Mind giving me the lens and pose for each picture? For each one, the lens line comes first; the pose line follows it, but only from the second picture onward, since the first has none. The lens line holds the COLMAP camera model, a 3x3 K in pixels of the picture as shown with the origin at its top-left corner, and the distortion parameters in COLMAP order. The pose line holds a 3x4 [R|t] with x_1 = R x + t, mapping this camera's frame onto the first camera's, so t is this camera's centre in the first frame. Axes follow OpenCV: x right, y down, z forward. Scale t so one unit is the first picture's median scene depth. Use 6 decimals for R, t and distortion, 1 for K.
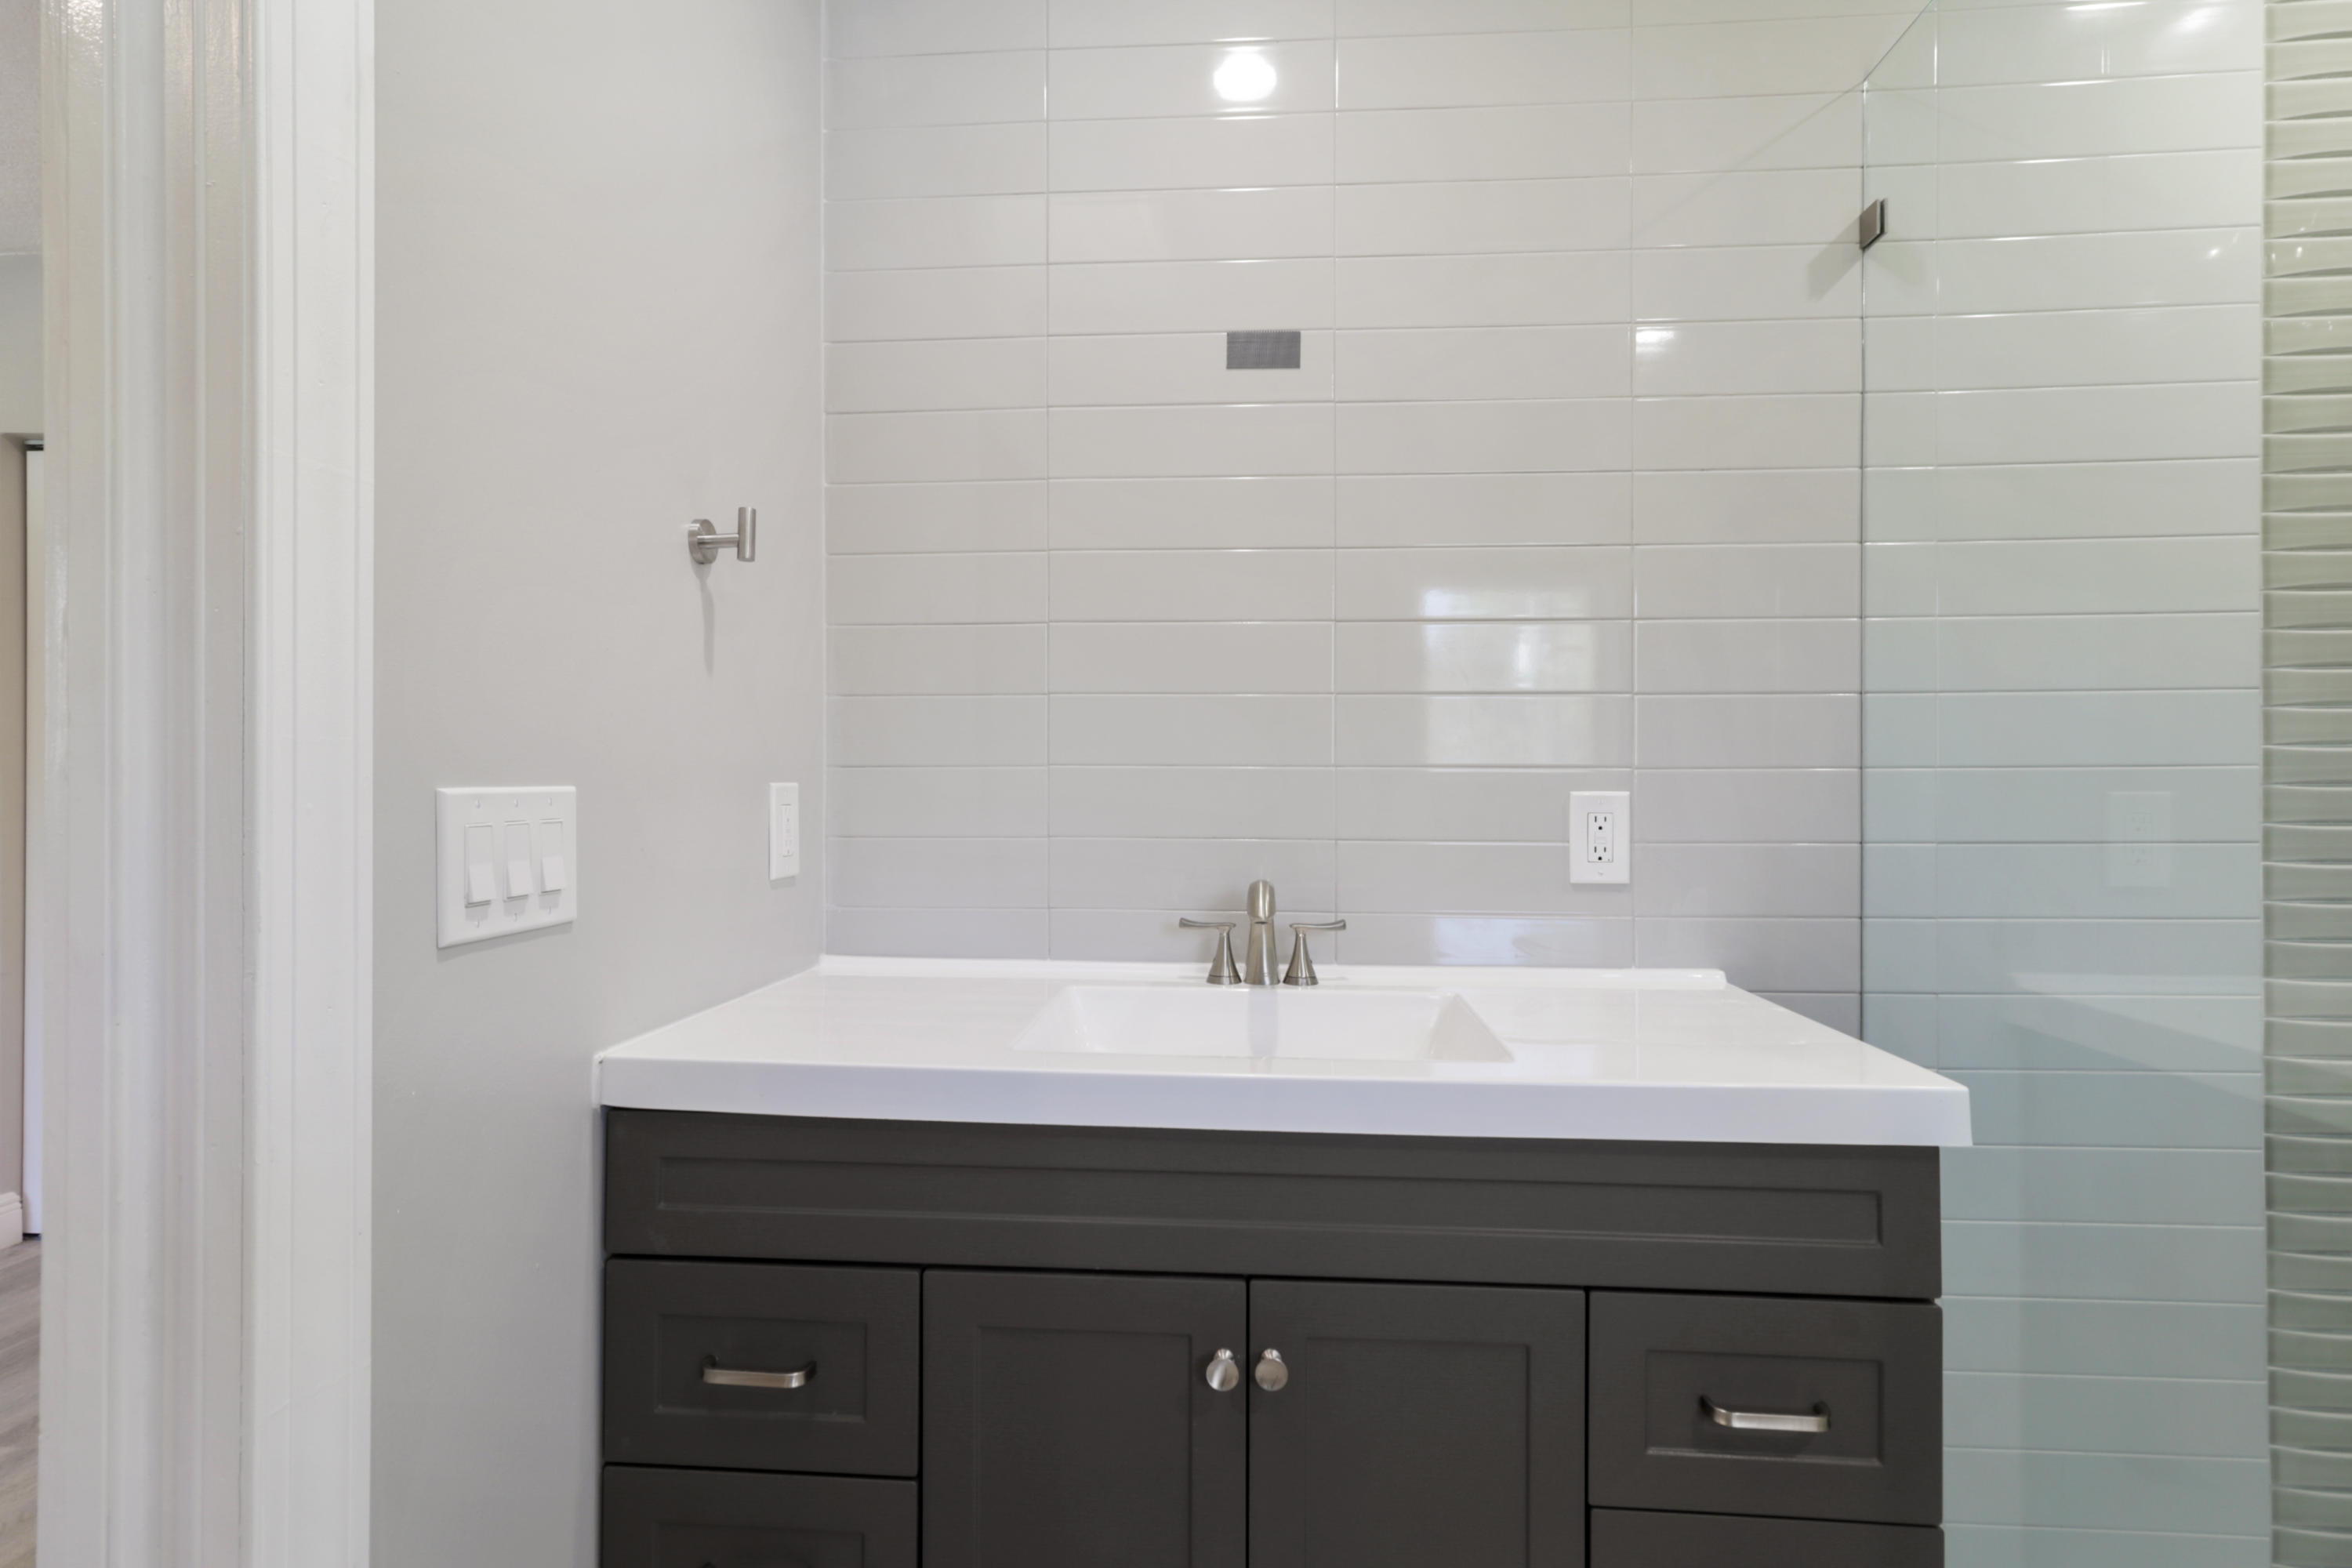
lens RADIAL K [[1133.9, 0, 1163.3], [0, 1133.9, 784.1], [0, 0, 1]] dist [0.001021, 0.000053]
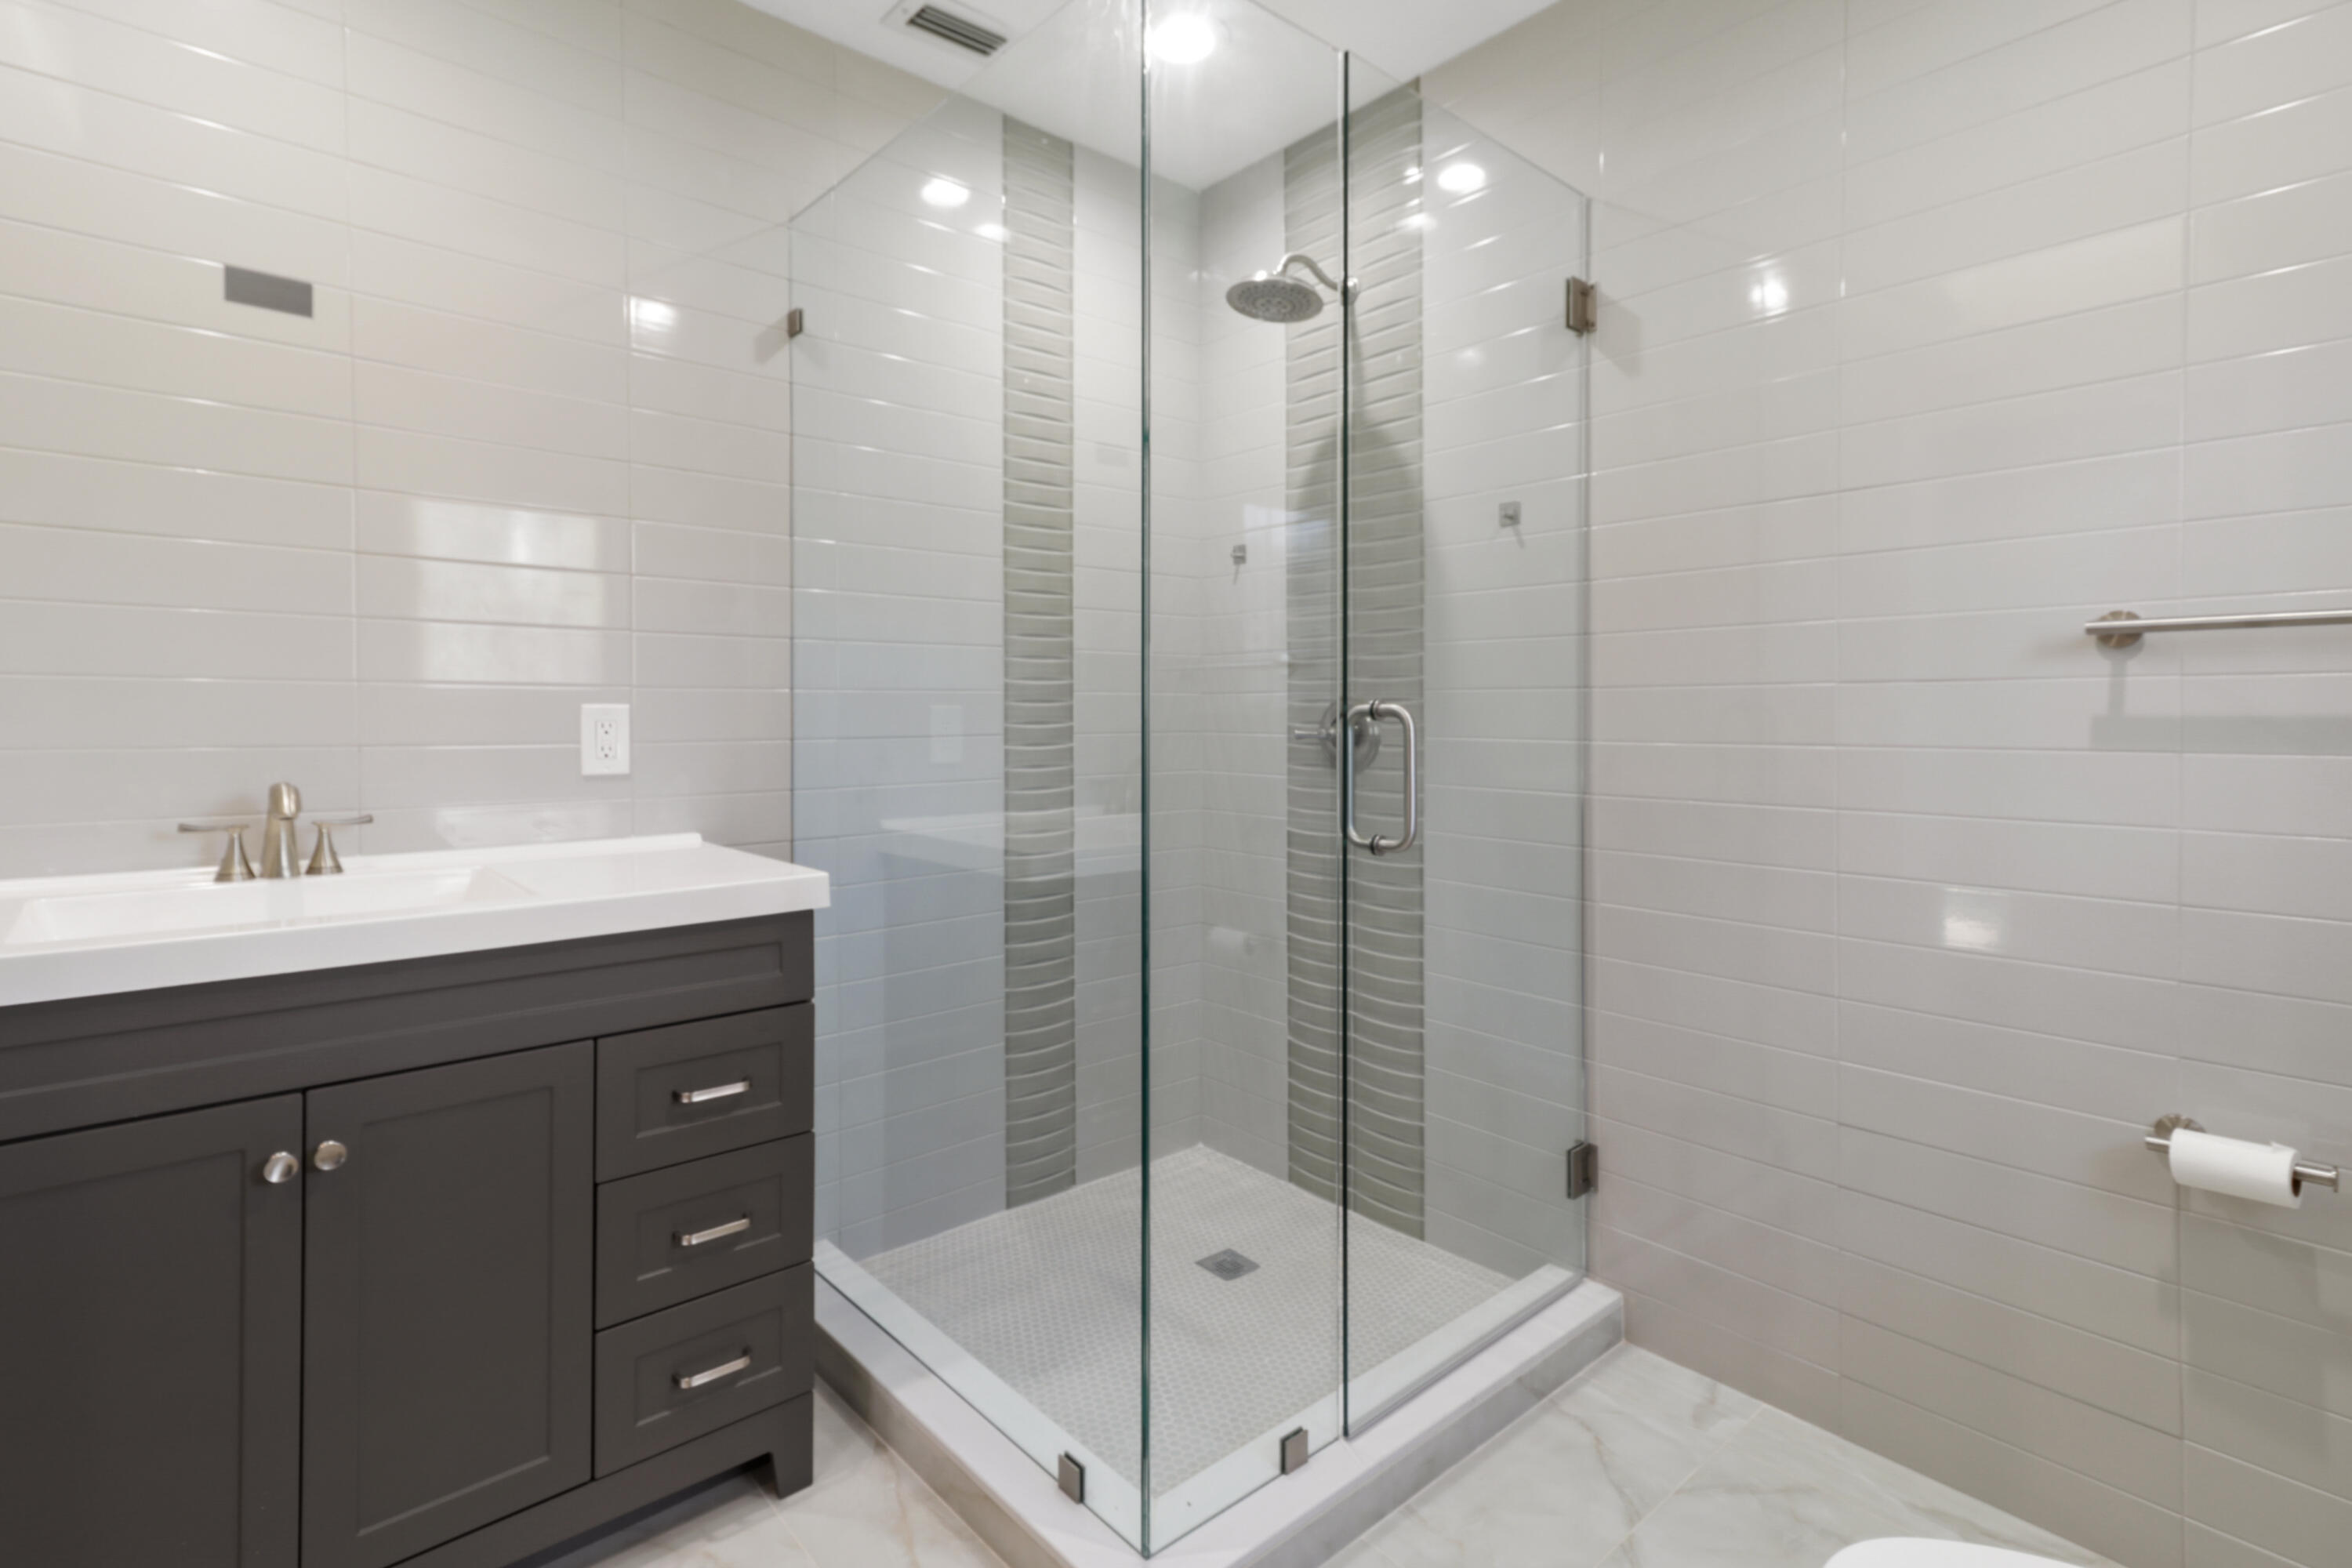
lens RADIAL K [[1161.8, 0, 1181.6], [0, 1161.8, 722.9], [0, 0, 1]] dist [0.028865, 0.001007]
pose [[0.680729, -0.007493, 0.732497, -0.156938], [-0.000833, 0.999939, 0.011003, 0.012862], [-0.732535, -0.008100, 0.680681, -0.420135]]
